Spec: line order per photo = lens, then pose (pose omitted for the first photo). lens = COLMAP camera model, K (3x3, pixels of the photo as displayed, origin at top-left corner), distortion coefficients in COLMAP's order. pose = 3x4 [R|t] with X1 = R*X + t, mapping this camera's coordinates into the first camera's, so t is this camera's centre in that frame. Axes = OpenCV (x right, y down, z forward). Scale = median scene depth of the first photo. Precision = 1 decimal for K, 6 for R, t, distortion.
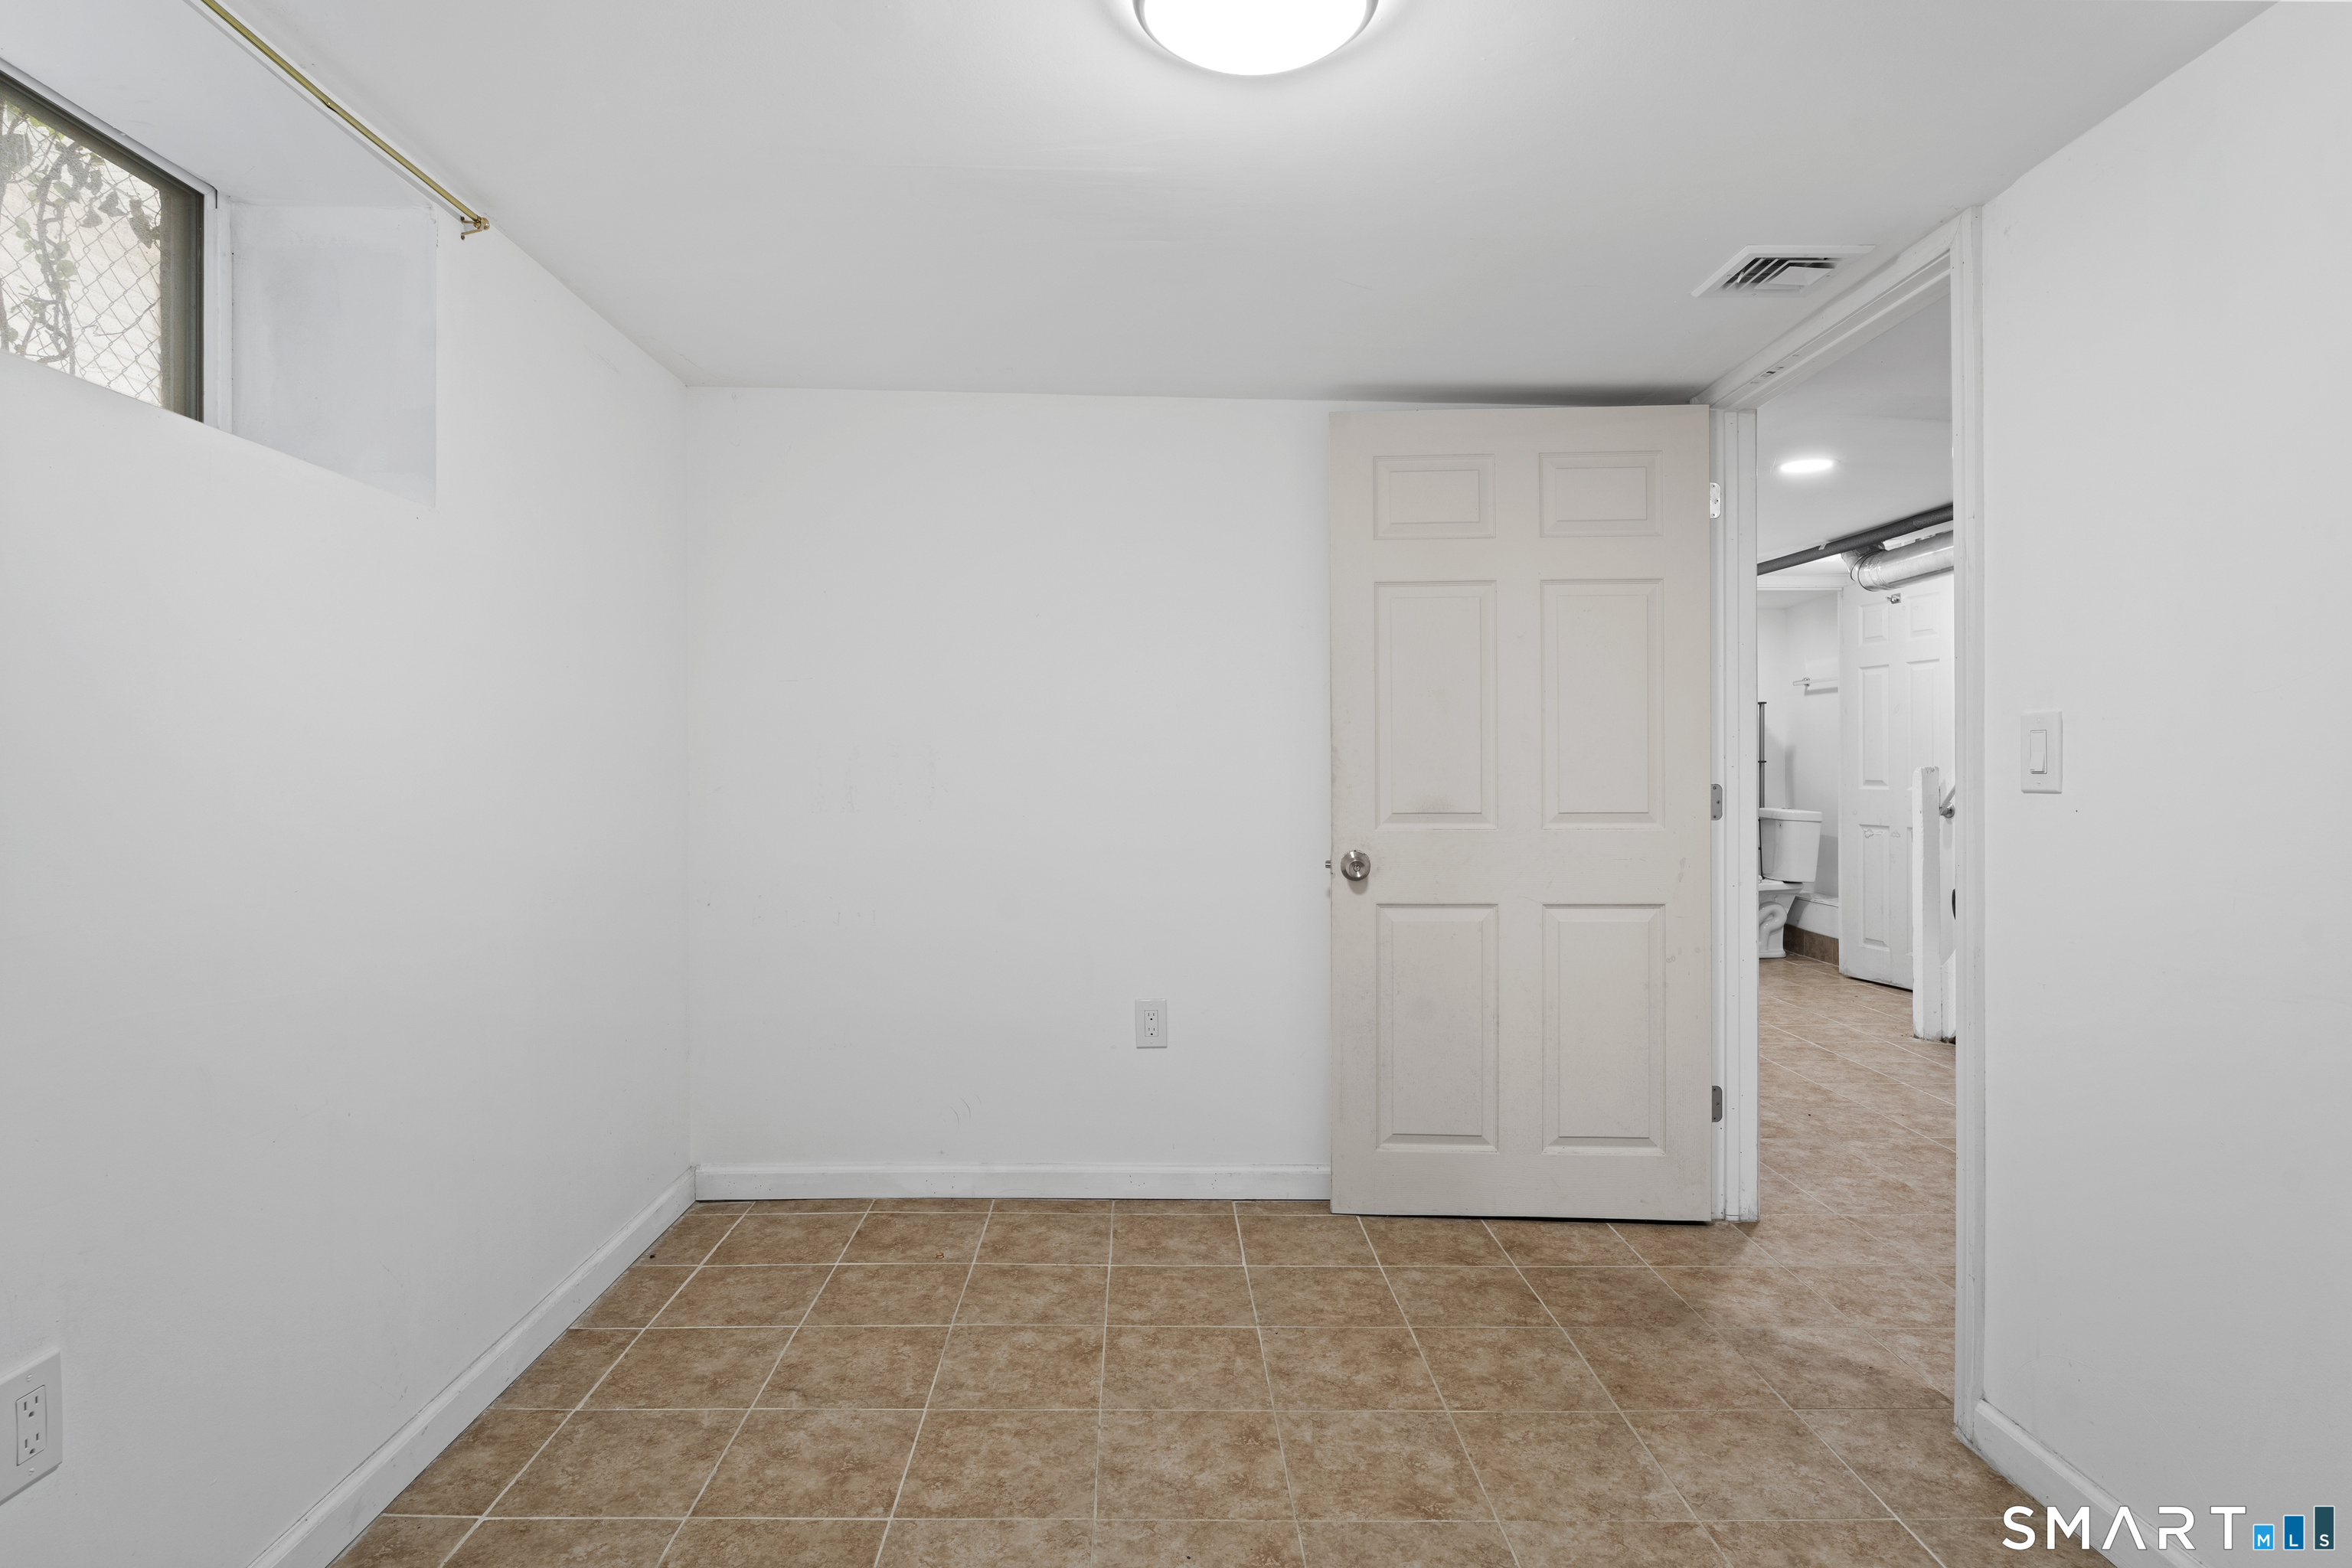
lens RADIAL K [[1205.4, 0, 1171.9], [0, 1205.4, 763.1], [0, 0, 1]] dist [-0.015178, 0.003746]
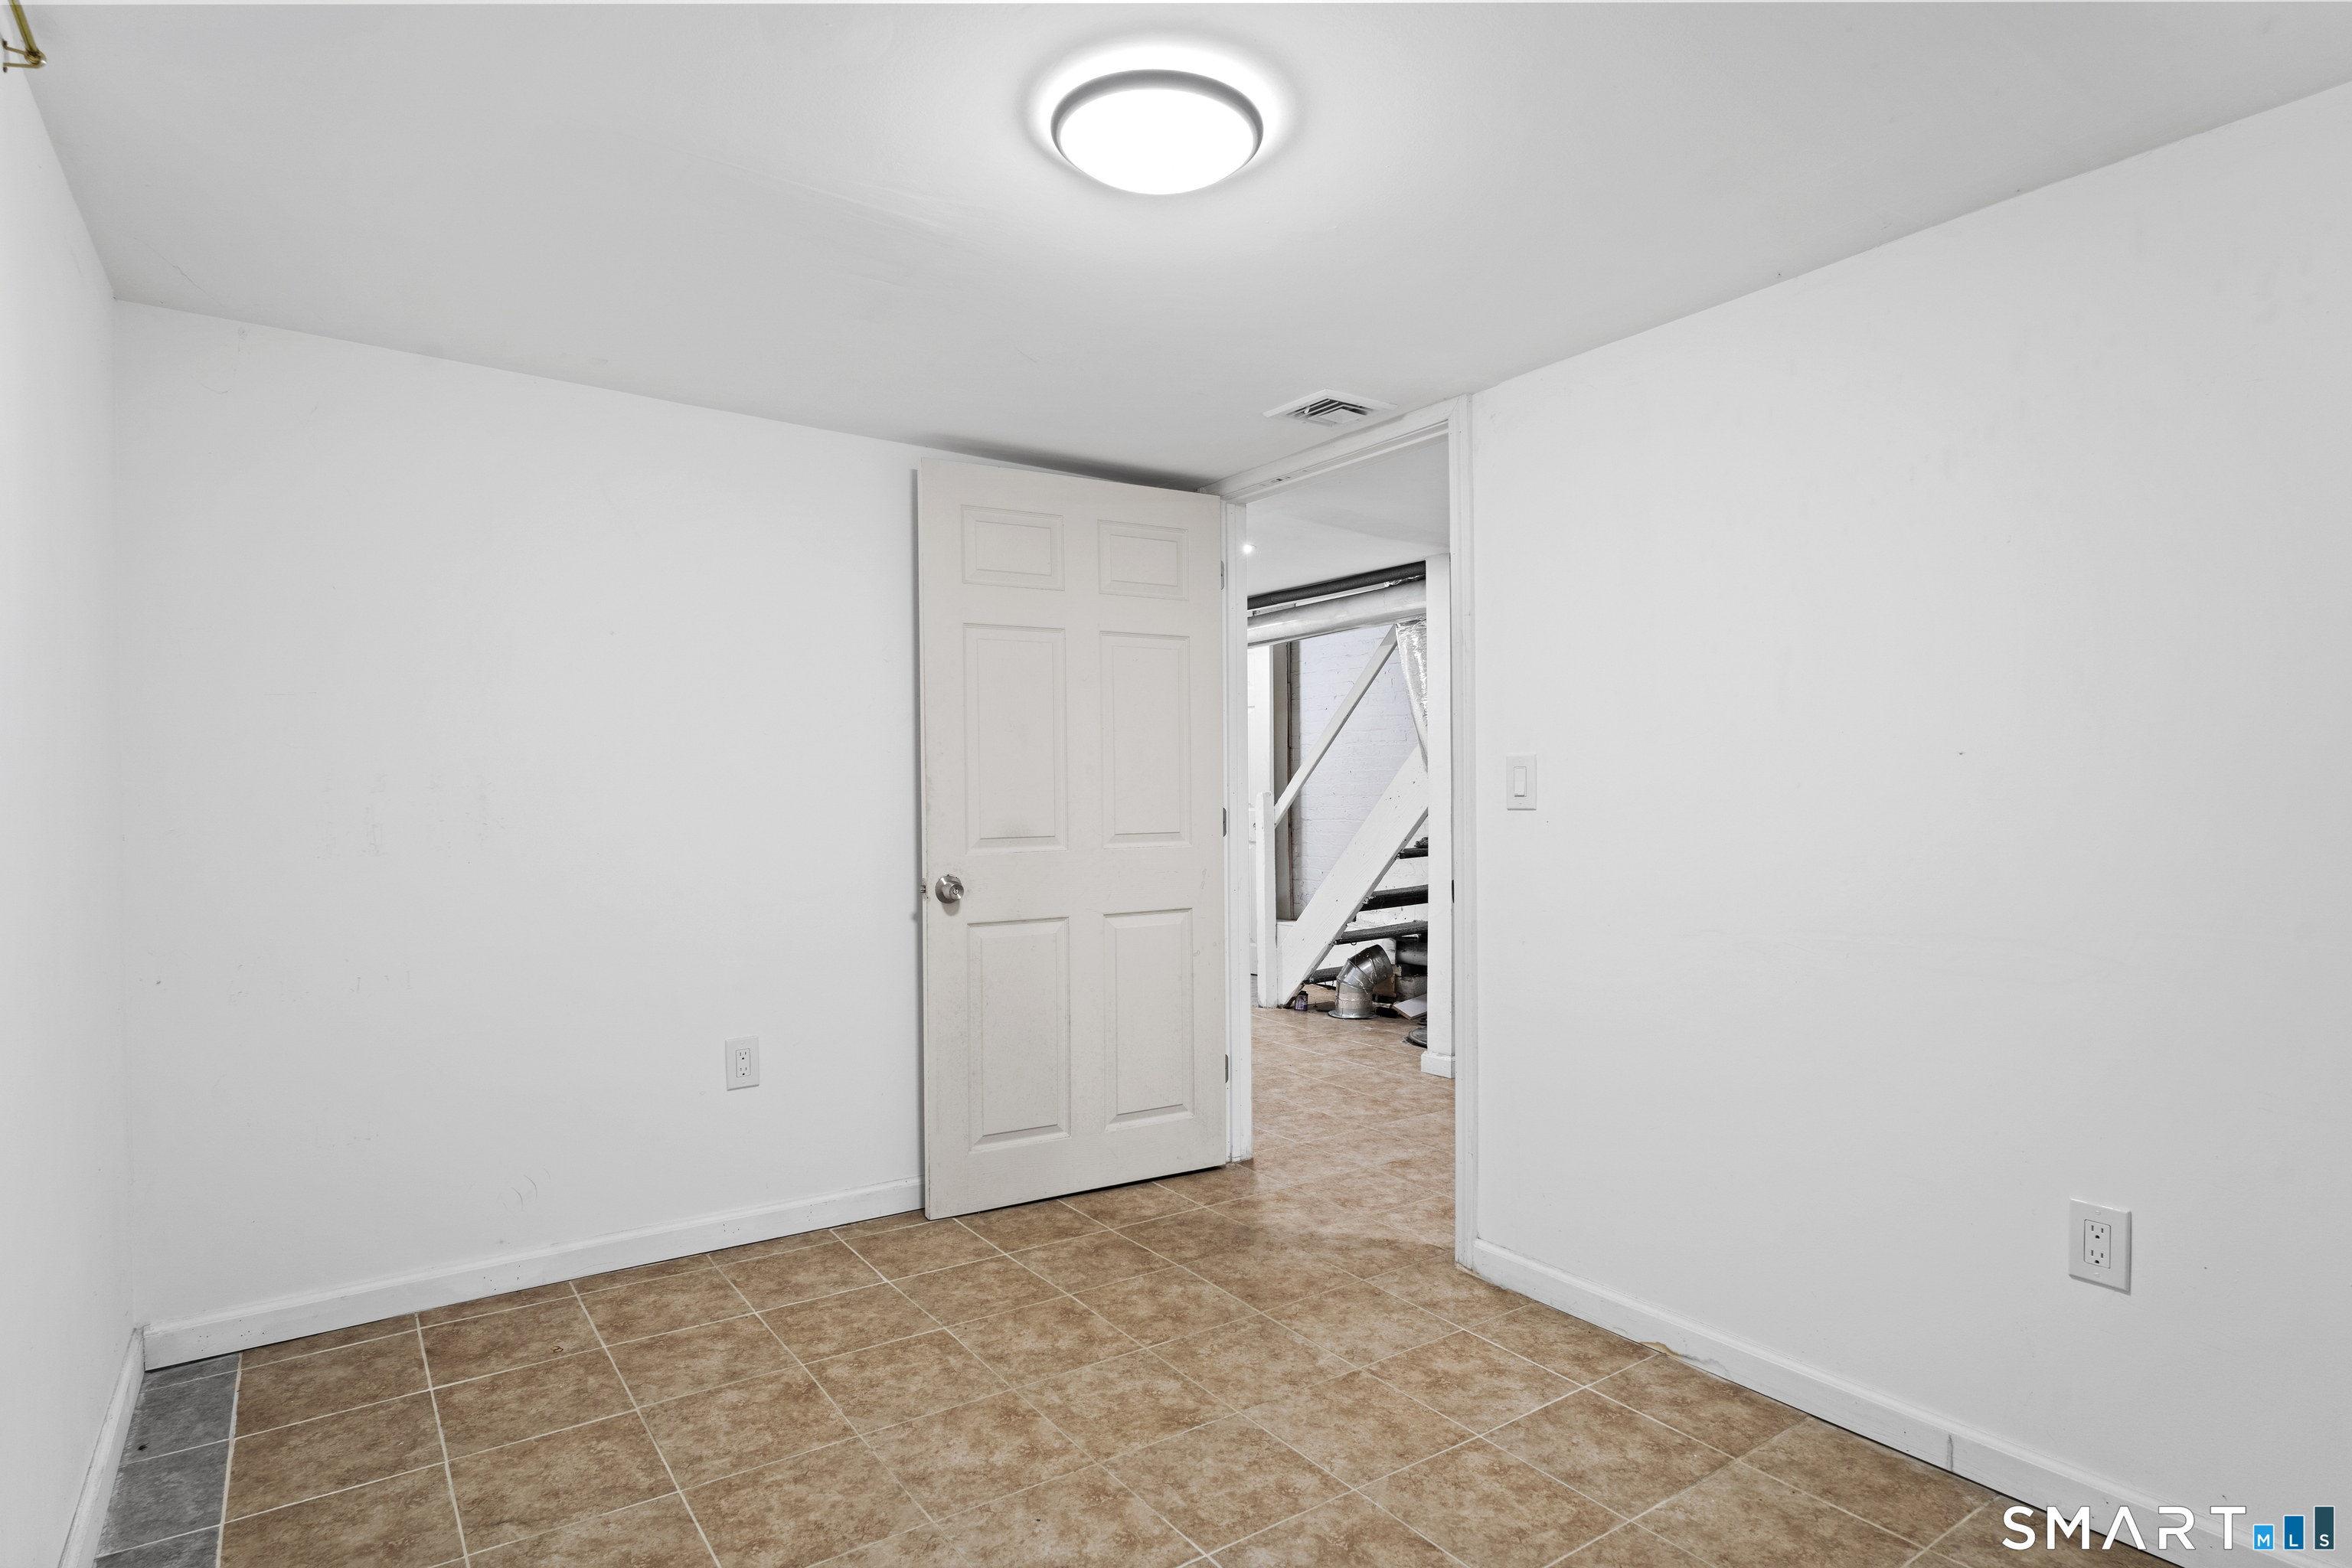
lens RADIAL K [[1205.4, 0, 1143.1], [0, 1205.4, 797.1], [0, 0, 1]] dist [-0.015178, 0.003746]
pose [[0.833878, -0.008636, 0.551882, -0.341657], [0.005740, 0.999959, 0.006975, -0.002465], [-0.551920, -0.002649, 0.833893, 0.024581]]
